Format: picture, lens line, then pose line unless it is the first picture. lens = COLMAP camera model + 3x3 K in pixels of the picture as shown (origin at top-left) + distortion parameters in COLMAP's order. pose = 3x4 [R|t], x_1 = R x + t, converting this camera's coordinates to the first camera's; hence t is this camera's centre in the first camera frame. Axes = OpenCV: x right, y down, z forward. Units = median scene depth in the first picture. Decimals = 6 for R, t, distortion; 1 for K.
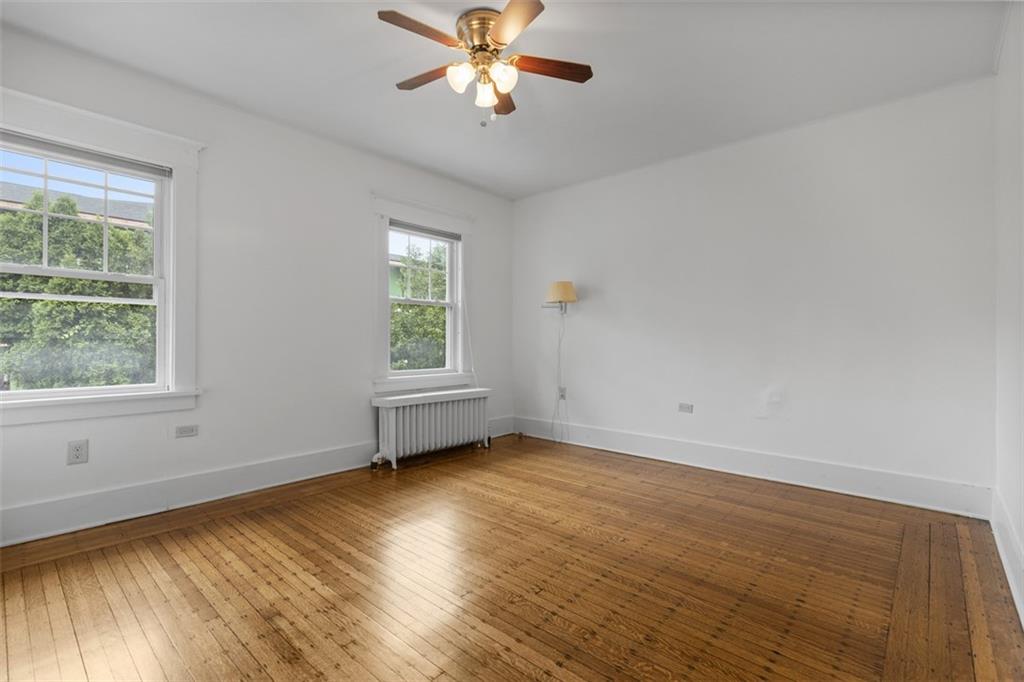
lens RADIAL K [[467.2, 0, 511.2], [0, 467.2, 339.1], [0, 0, 1]] dist [-0.000607, -0.000254]
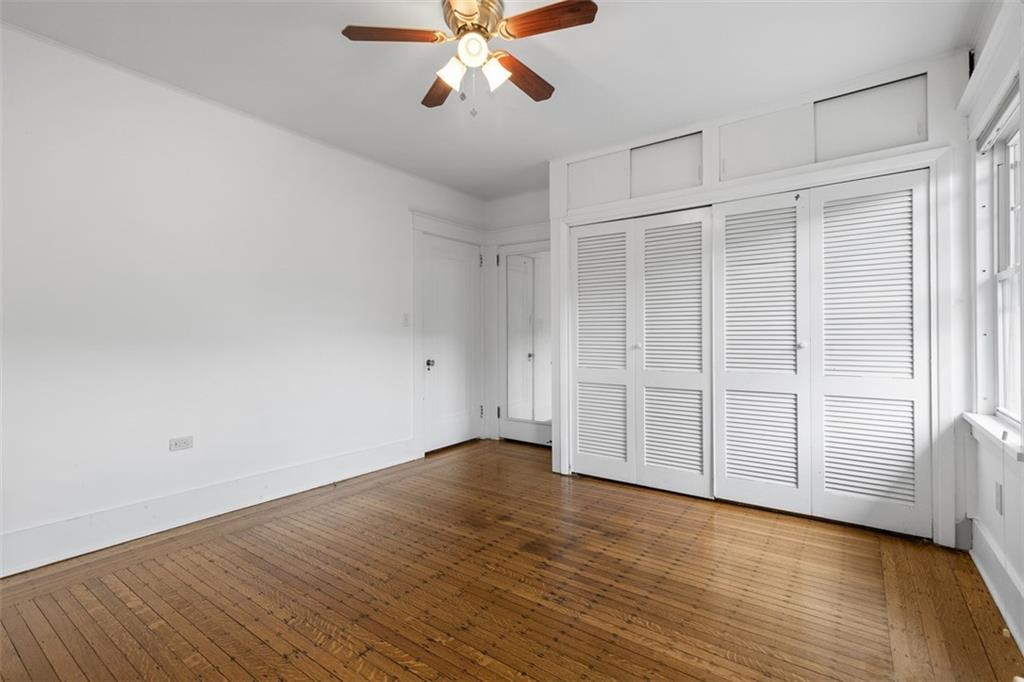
lens RADIAL K [[467.2, 0, 514.0], [0, 467.2, 336.5], [0, 0, 1]] dist [-0.000607, -0.000254]
pose [[-0.994132, -0.001549, -0.108161, -0.042268], [-0.001555, 0.999999, -0.000026, -0.034452], [0.108161, 0.000142, -0.994133, 2.063852]]
